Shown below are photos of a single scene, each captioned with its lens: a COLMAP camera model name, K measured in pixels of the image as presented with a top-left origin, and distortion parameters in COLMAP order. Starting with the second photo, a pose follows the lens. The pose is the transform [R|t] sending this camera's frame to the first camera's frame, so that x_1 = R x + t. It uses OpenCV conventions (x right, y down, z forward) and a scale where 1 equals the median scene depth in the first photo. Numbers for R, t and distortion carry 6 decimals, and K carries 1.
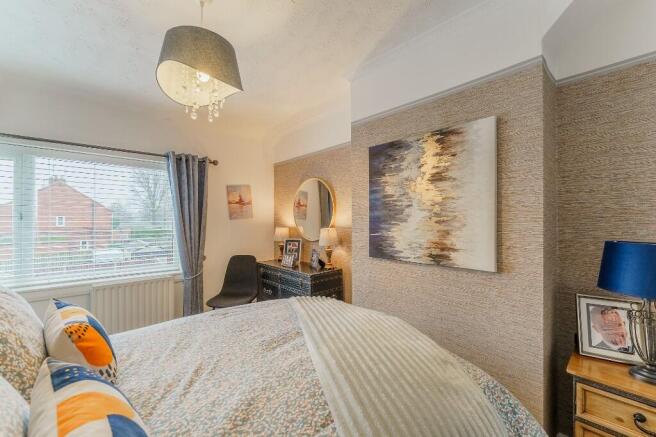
lens RADIAL K [[269.3, 0, 328.0], [0, 269.3, 220.9], [0, 0, 1]] dist [-0.000932, -0.000142]
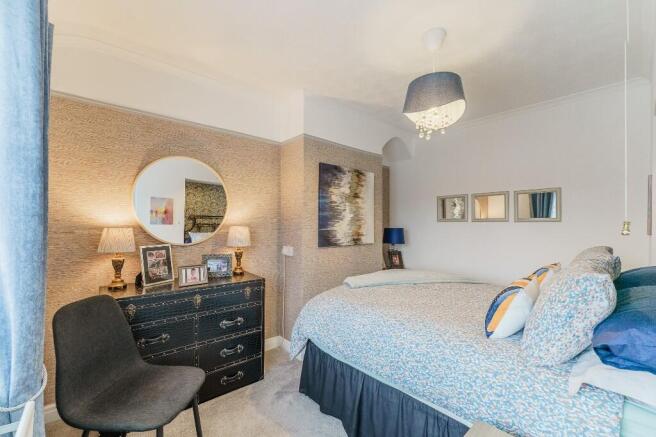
lens RADIAL K [[269.3, 0, 328.0], [0, 269.3, 220.9], [0, 0, 1]] dist [-0.000932, -0.000142]
pose [[0.042217, 0.012720, 0.999027, -1.240674], [-0.006266, 0.999903, -0.012466, 0.026722], [-0.999089, -0.005733, 0.042293, 0.987733]]
